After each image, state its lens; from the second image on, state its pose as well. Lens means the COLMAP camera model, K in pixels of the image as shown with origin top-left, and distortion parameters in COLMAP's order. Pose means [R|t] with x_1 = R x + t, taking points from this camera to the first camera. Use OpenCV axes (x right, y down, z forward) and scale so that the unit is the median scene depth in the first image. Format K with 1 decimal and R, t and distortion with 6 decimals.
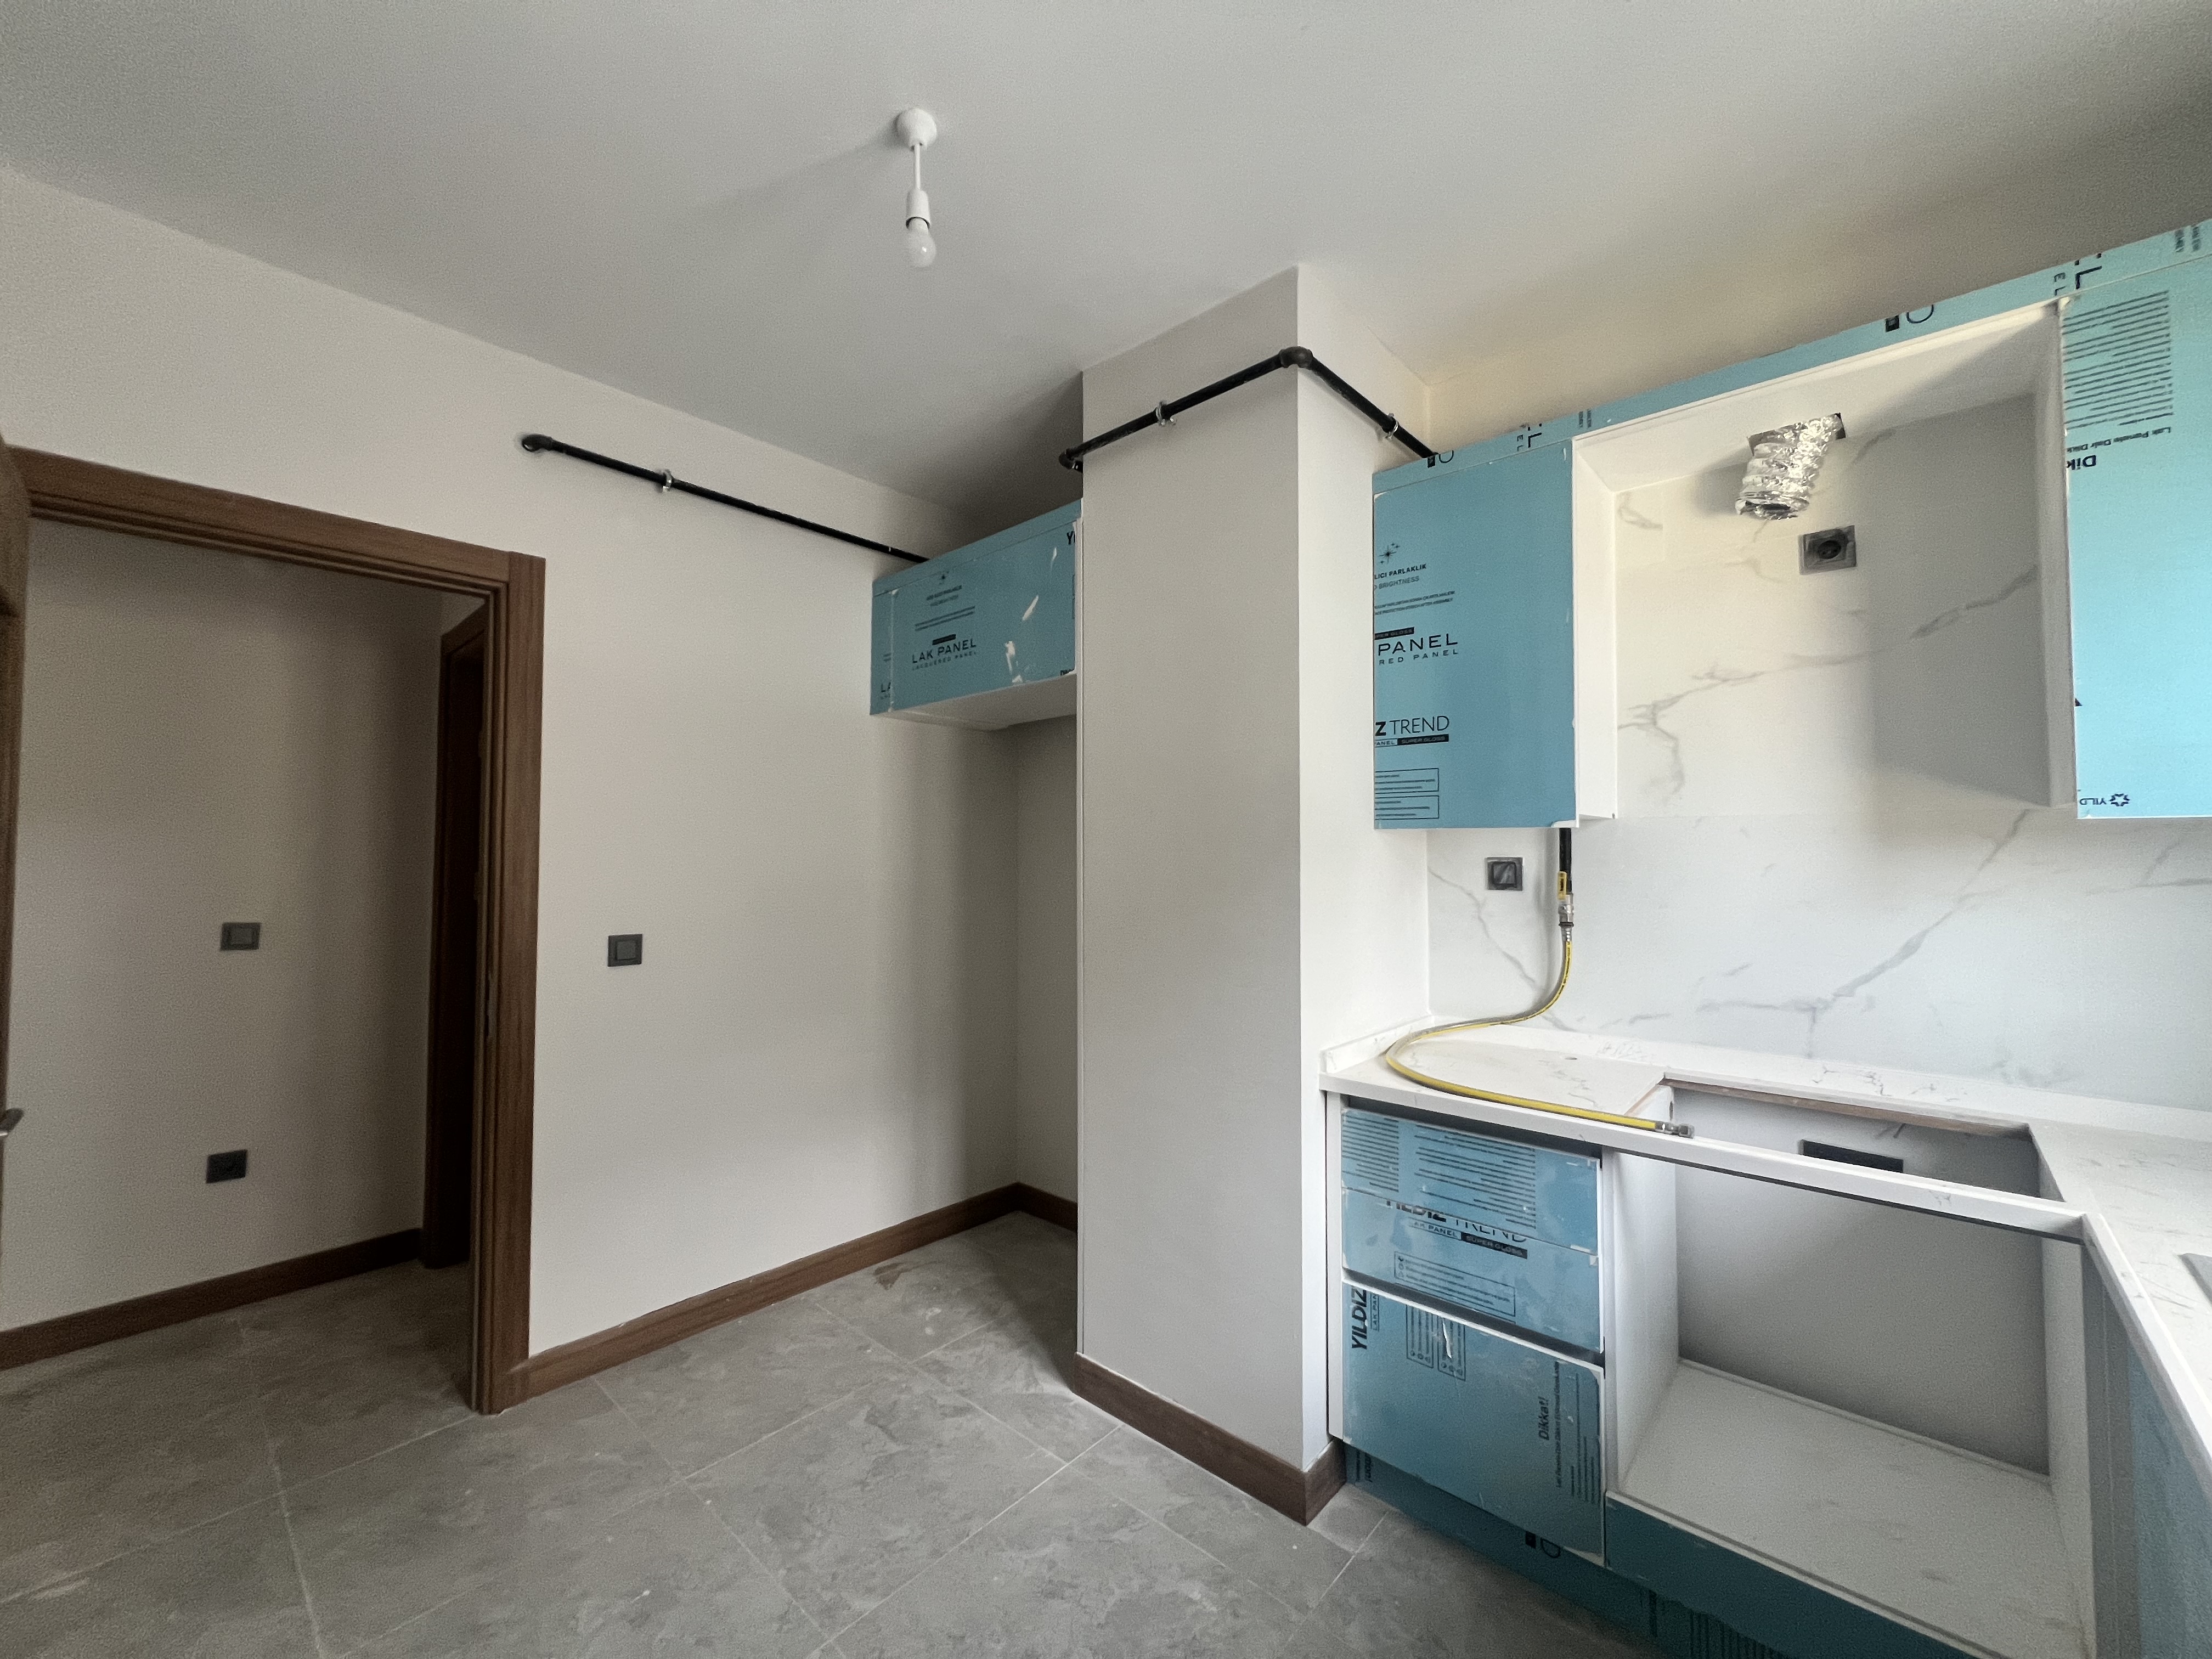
lens RADIAL K [[883.3, 0, 1113.6], [0, 883.3, 825.5], [0, 0, 1]] dist [-0.003420, -0.000263]
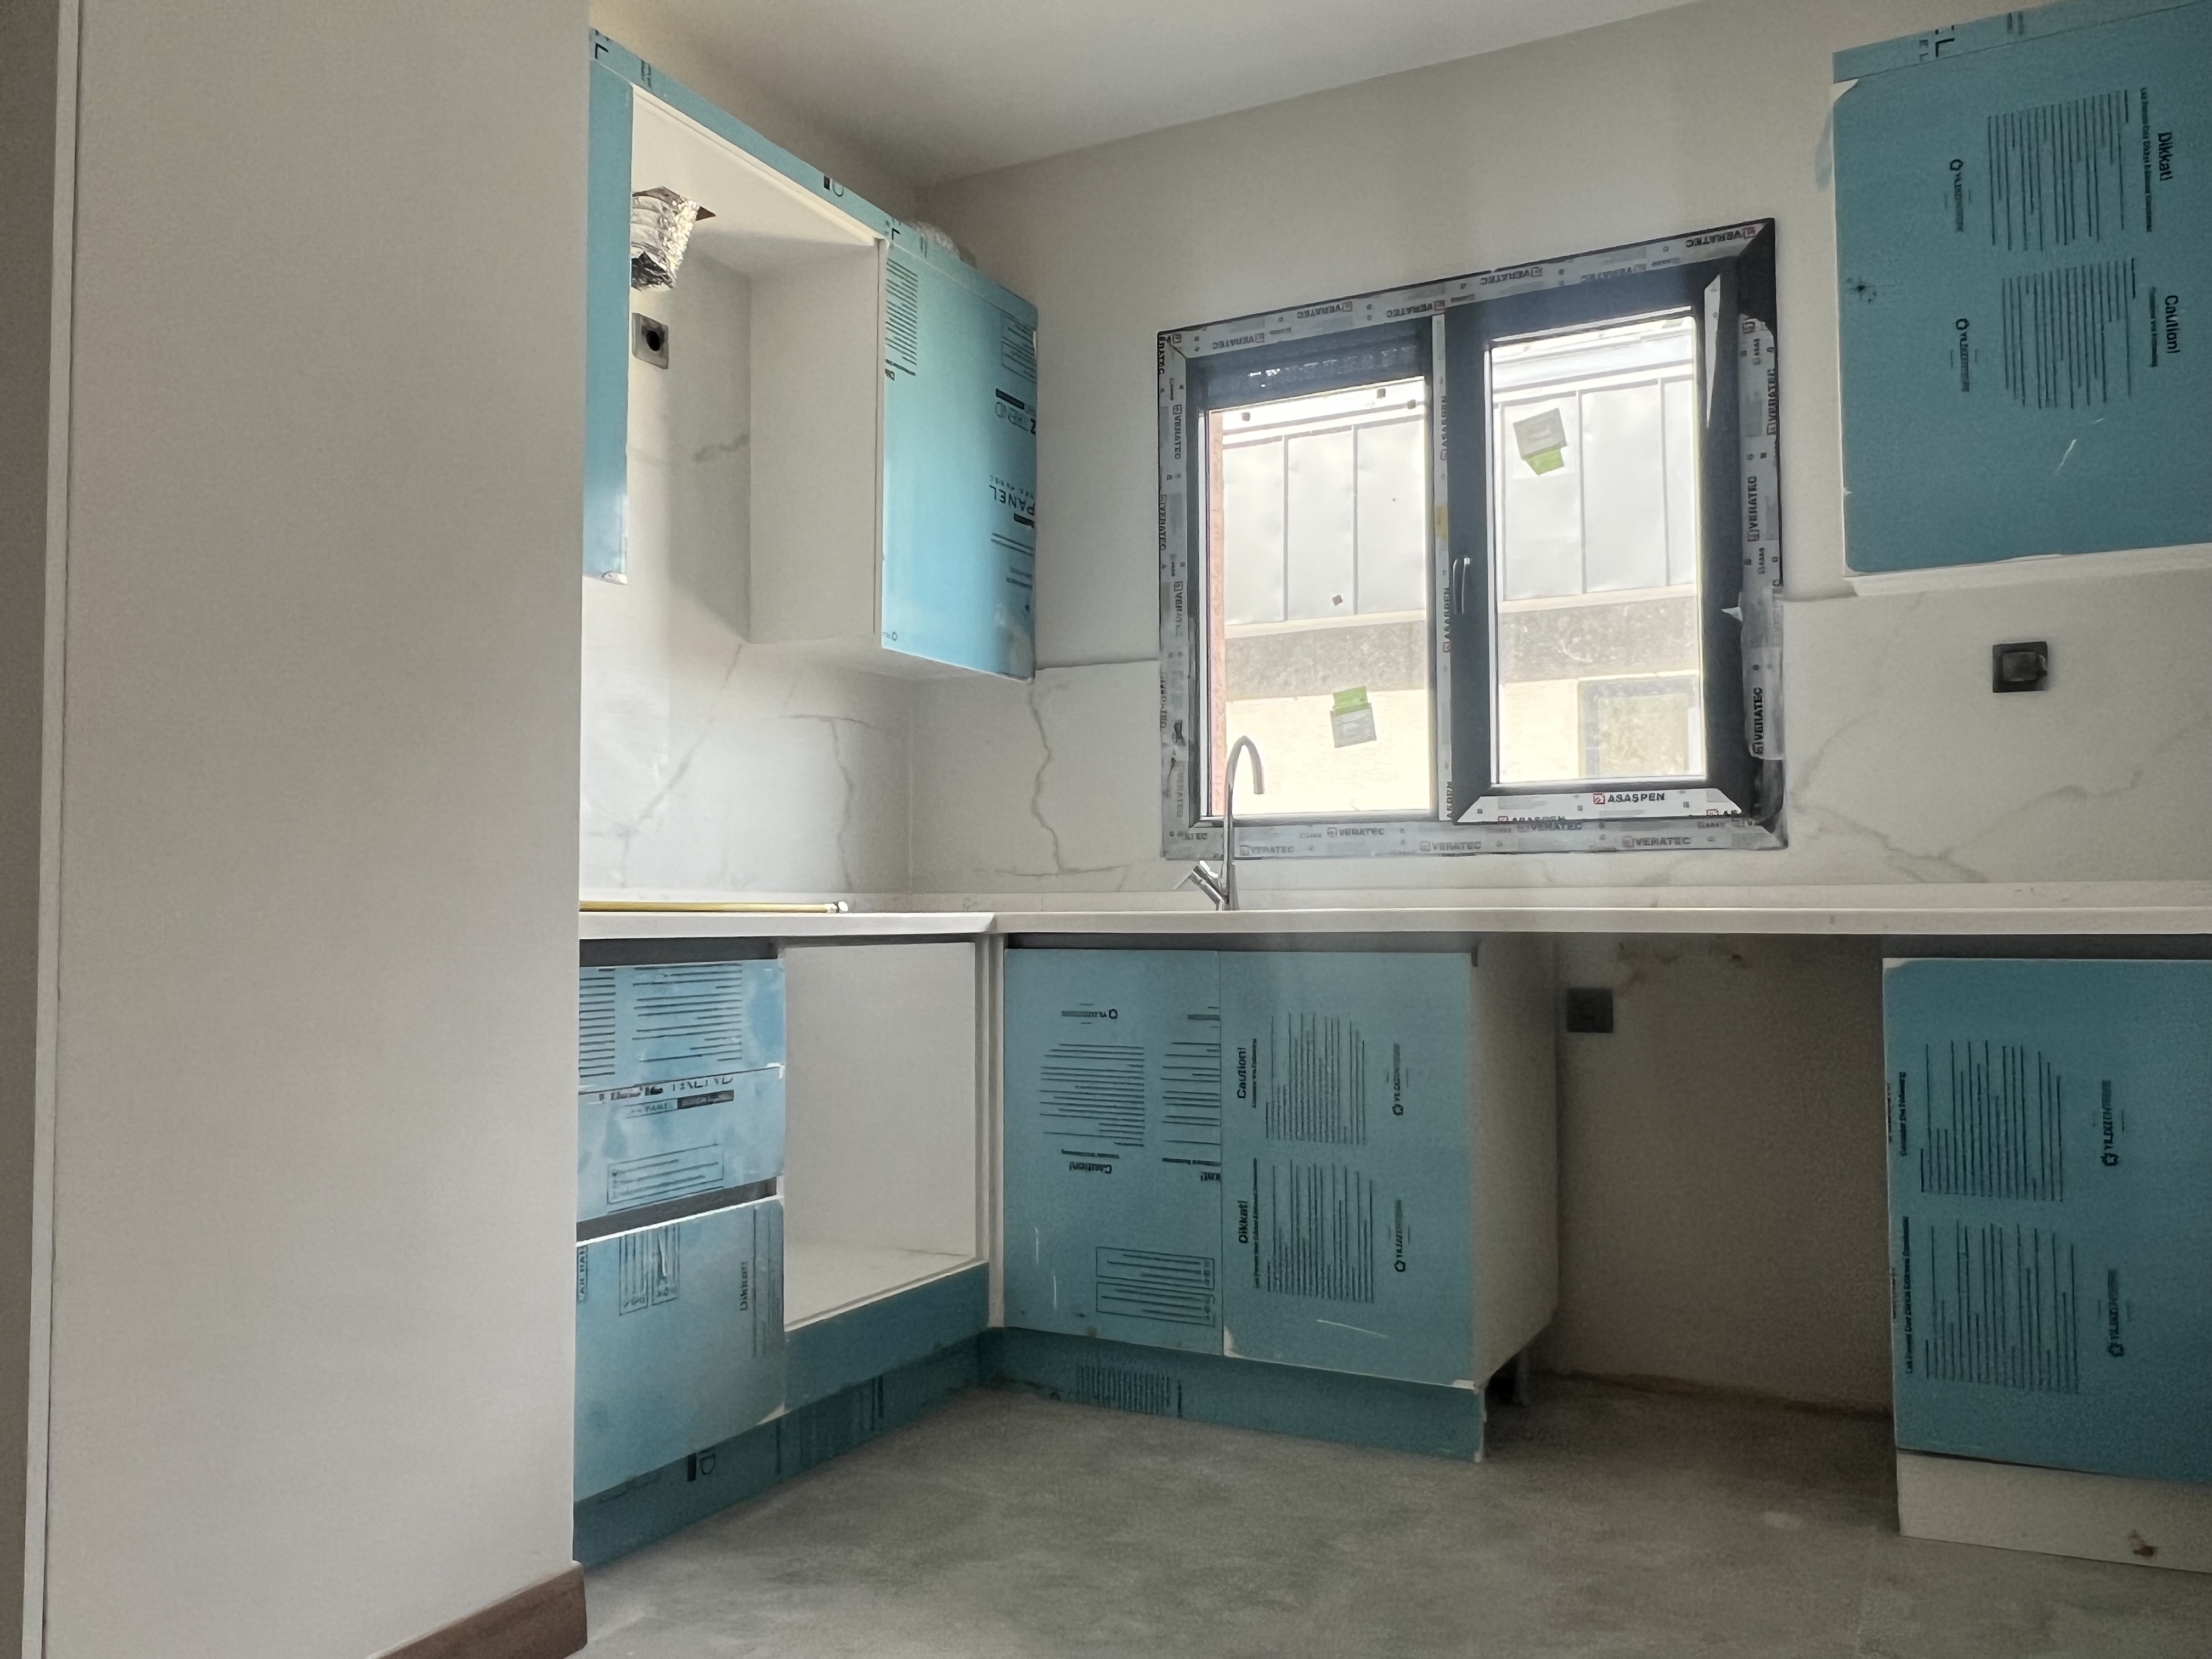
lens RADIAL K [[1660.0, 0, 1106.1], [0, 1660.0, 825.1], [0, 0, 1]] dist [0.010393, 0.004297]
pose [[-0.235456, 0.047627, 0.970717, -1.053536], [-0.029126, 0.998004, -0.056030, 0.302745], [-0.971448, -0.041466, -0.233599, 0.993106]]
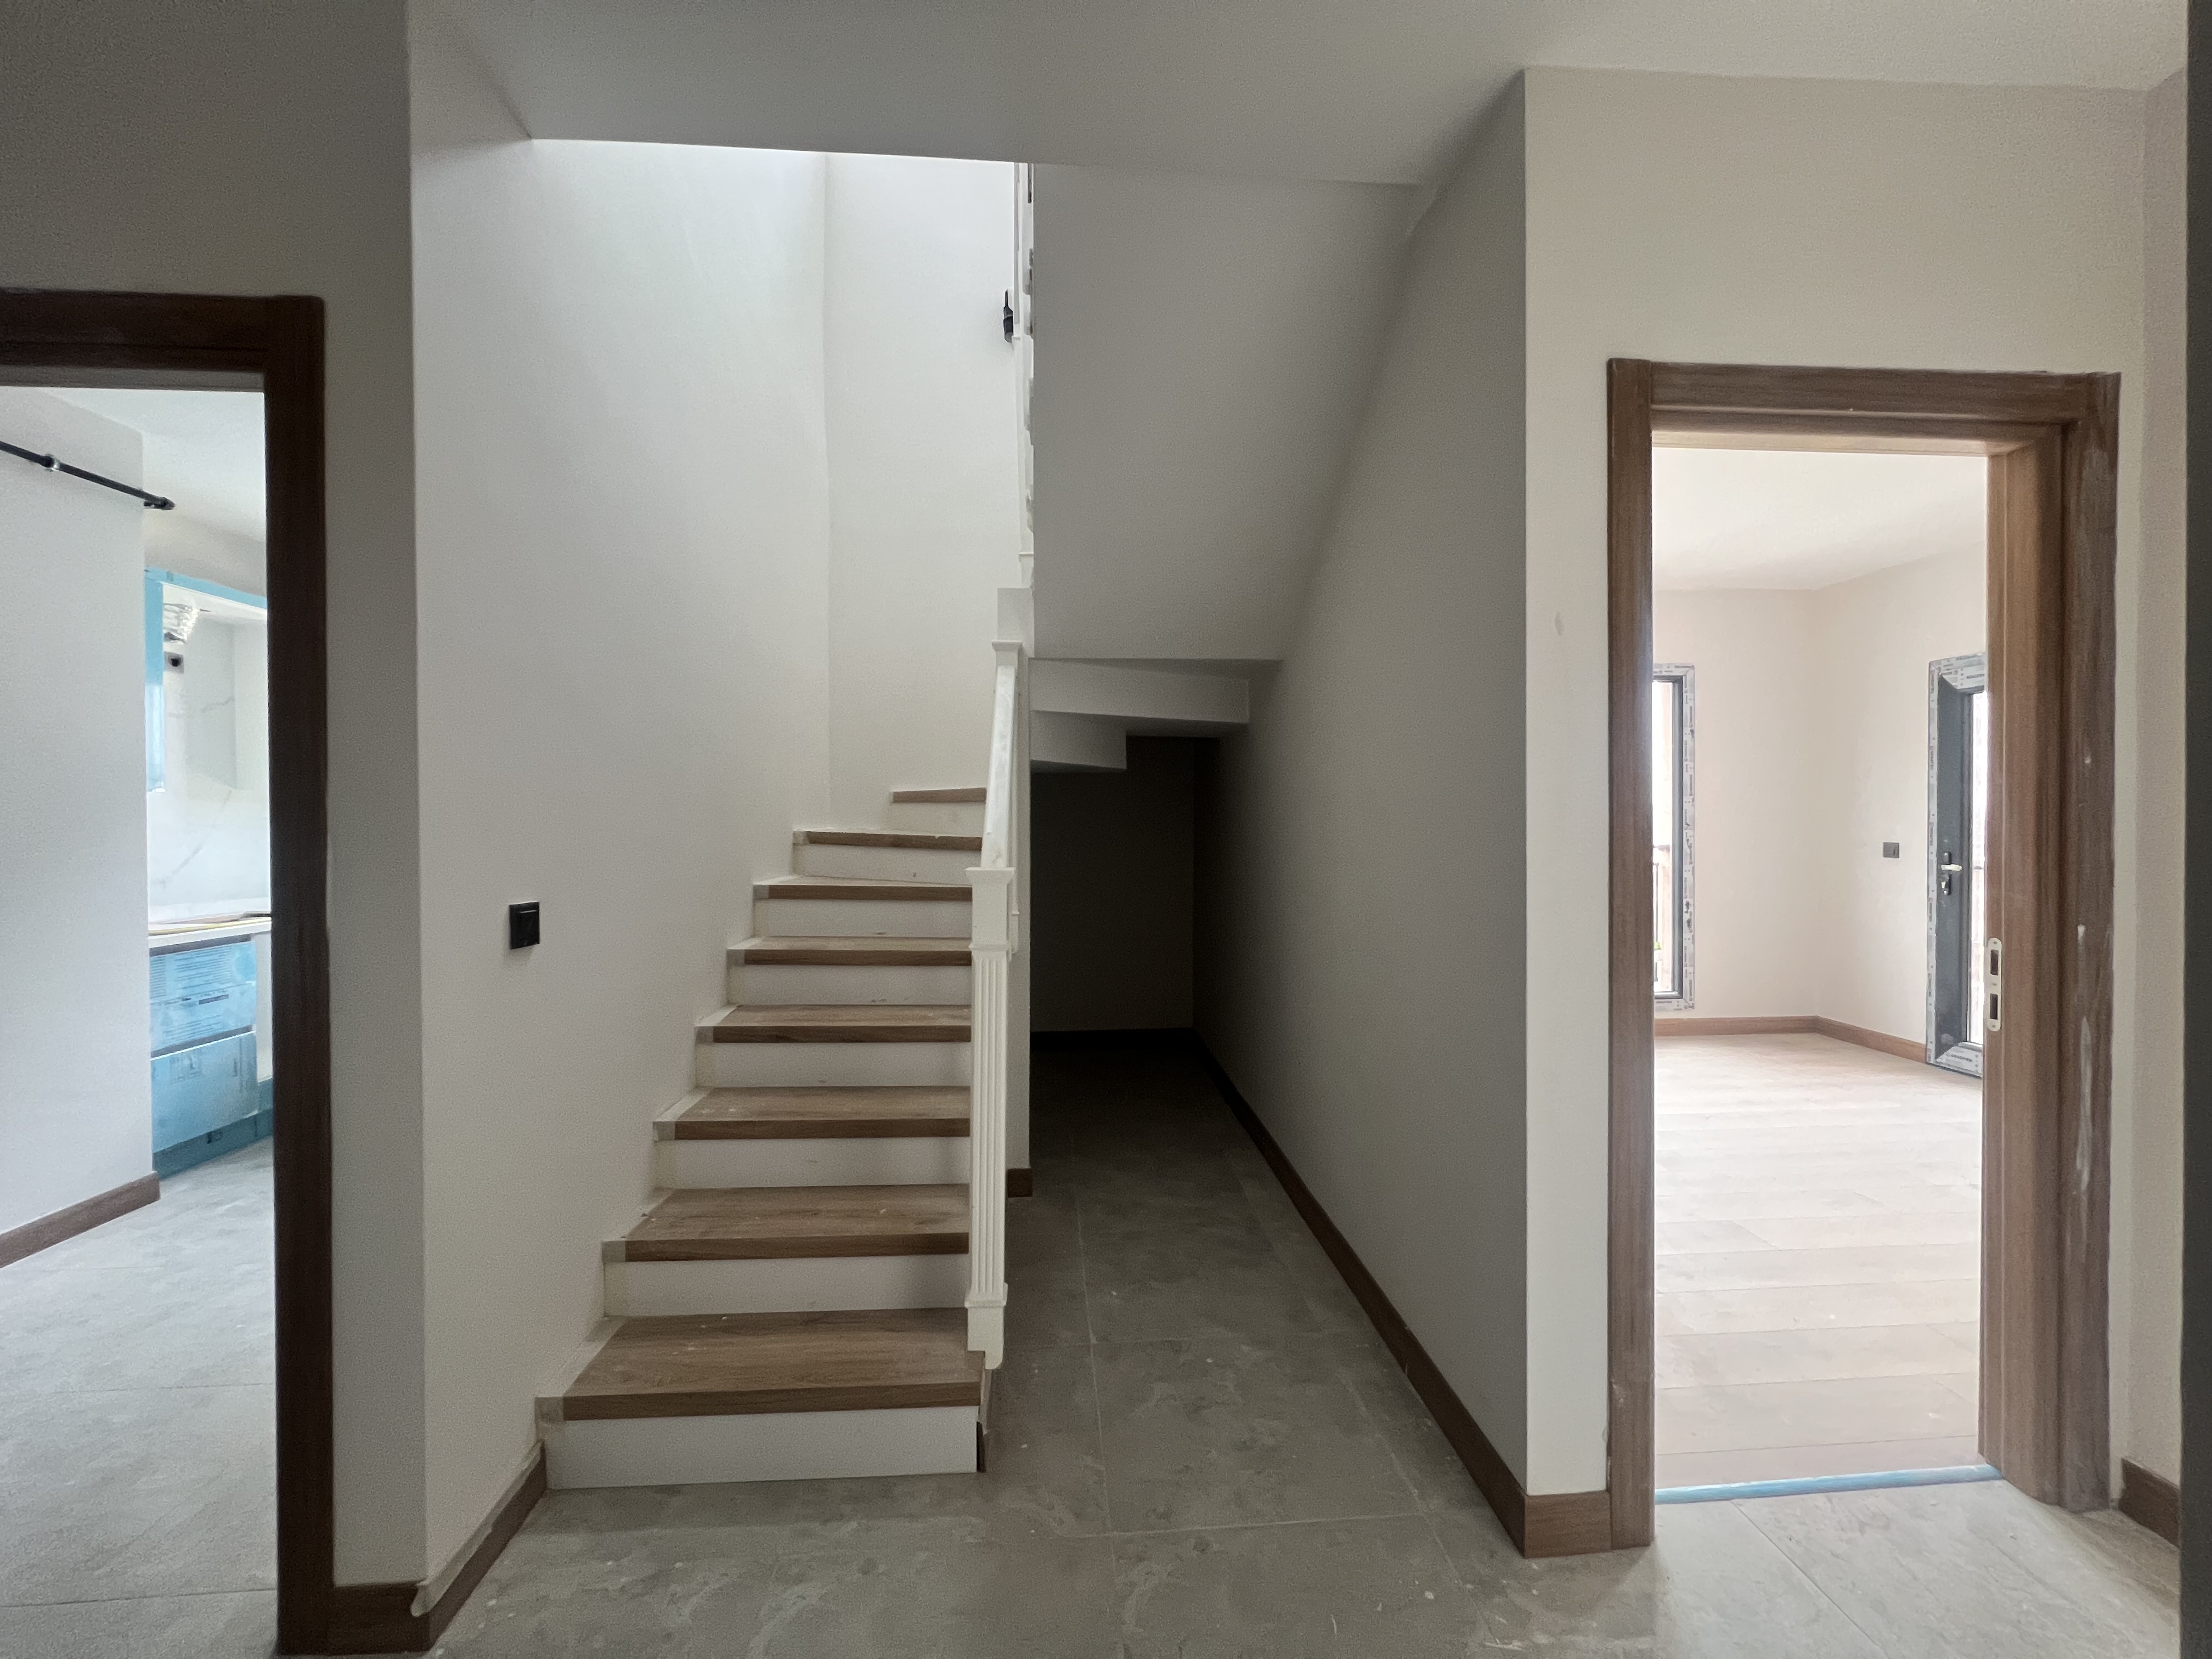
lens RADIAL K [[883.3, 0, 1097.1], [0, 883.3, 821.4], [0, 0, 1]] dist [-0.003420, -0.000263]
pose [[-0.711004, 0.000061, 0.703188, -2.378724], [-0.018170, 0.999664, -0.018459, 0.068586], [-0.702953, -0.025901, -0.710764, 1.004235]]
